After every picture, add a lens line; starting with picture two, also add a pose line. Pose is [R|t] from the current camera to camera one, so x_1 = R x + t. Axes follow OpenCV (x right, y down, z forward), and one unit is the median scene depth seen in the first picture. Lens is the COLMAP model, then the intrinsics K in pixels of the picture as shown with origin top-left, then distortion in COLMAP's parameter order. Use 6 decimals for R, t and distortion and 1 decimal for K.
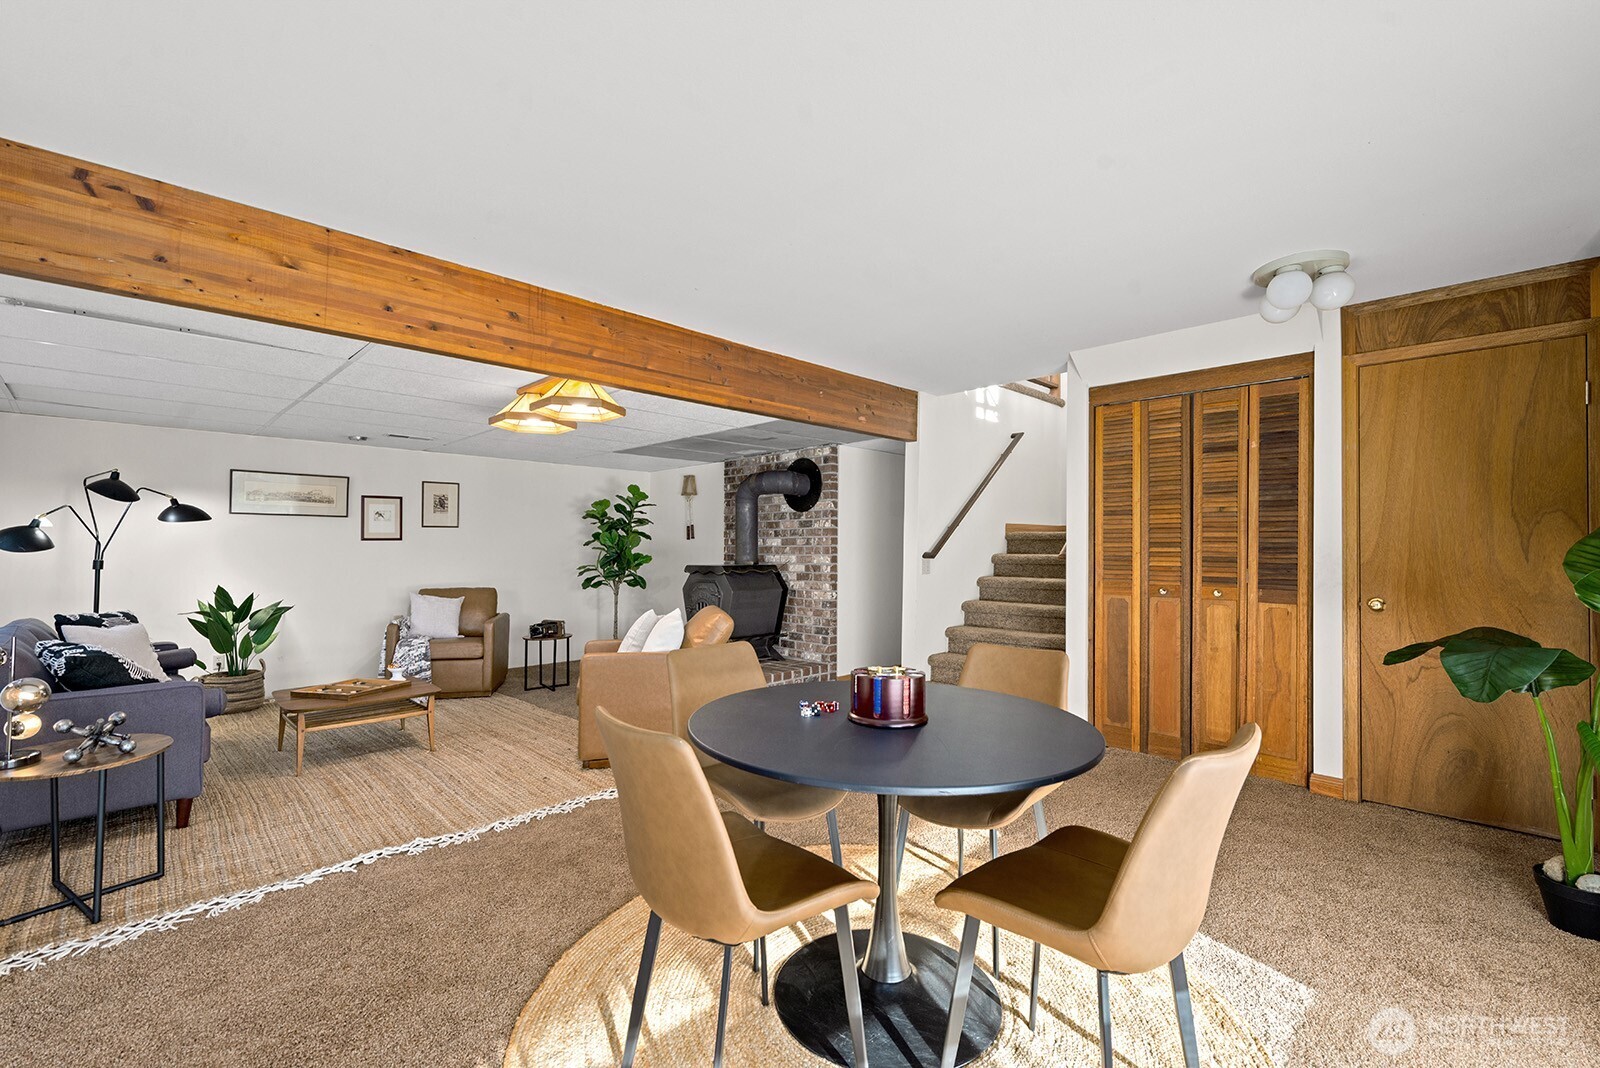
lens RADIAL K [[730.4, 0, 797.8], [0, 730.4, 542.2], [0, 0, 1]] dist [-0.000016, -0.000358]
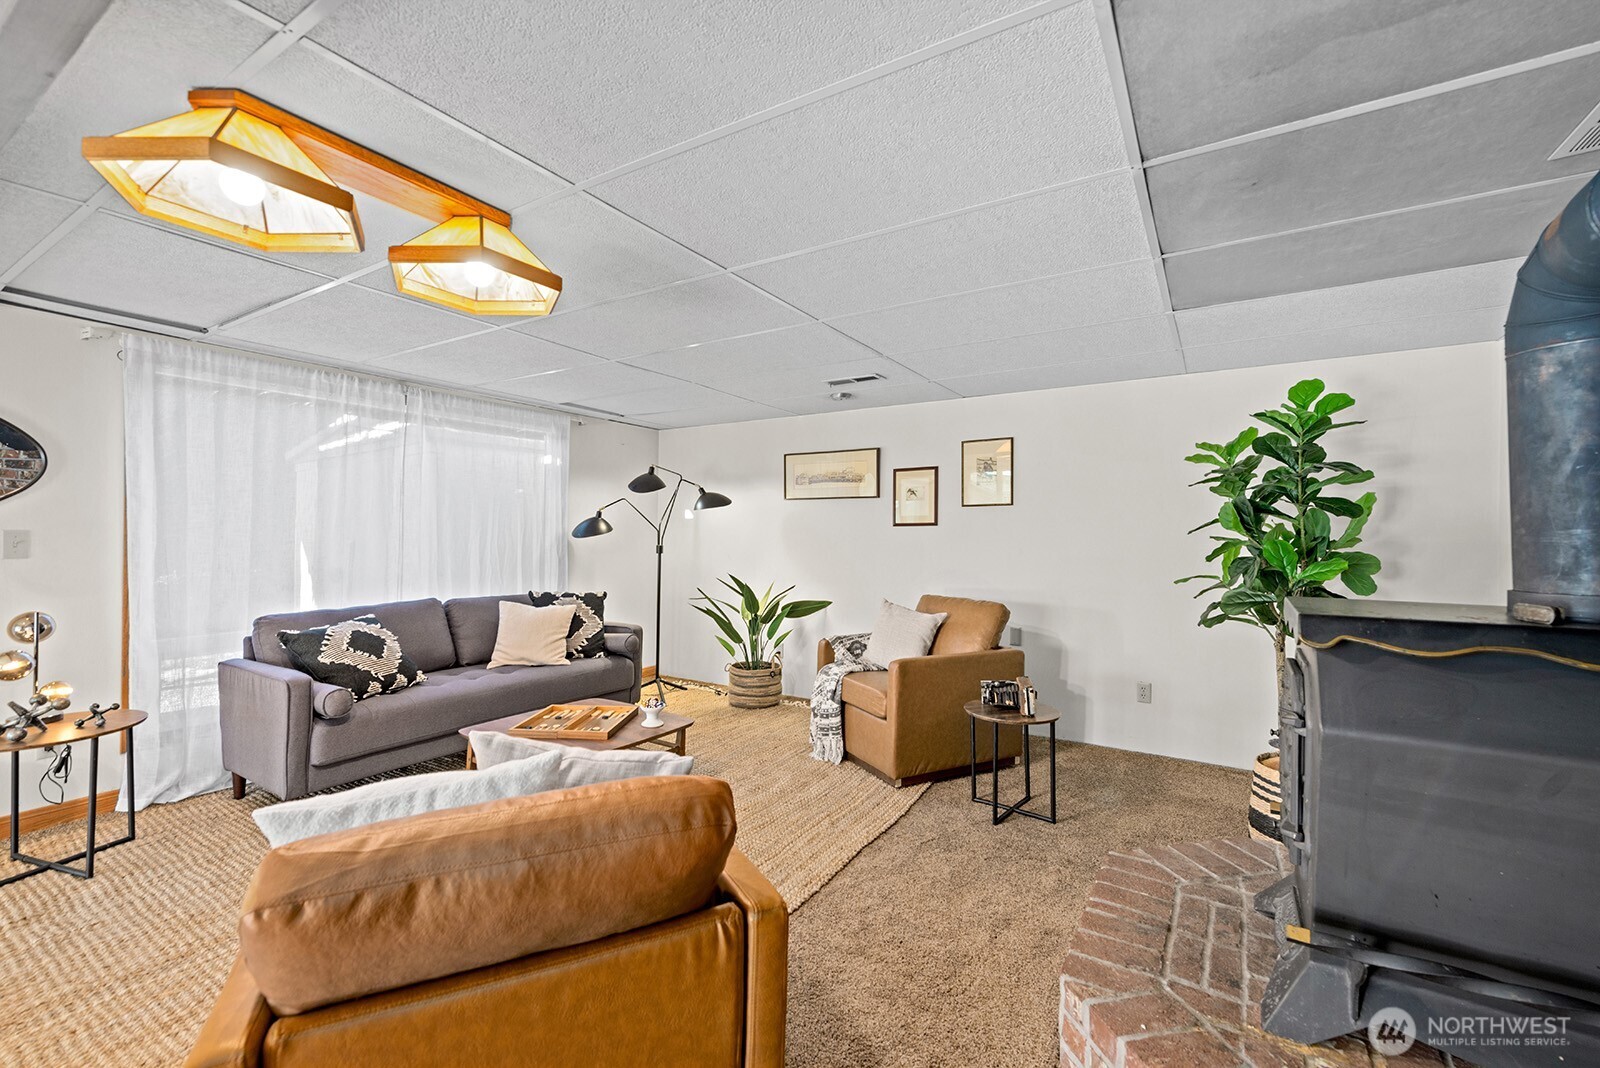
lens RADIAL K [[665.9, 0, 796.6], [0, 665.9, 530.5], [0, 0, 1]] dist [0.001755, 0.000090]
pose [[0.196441, -0.004662, -0.980505, 0.088088], [0.002121, 0.999988, -0.004330, 0.004962], [0.980513, -0.001229, 0.196449, 0.792279]]
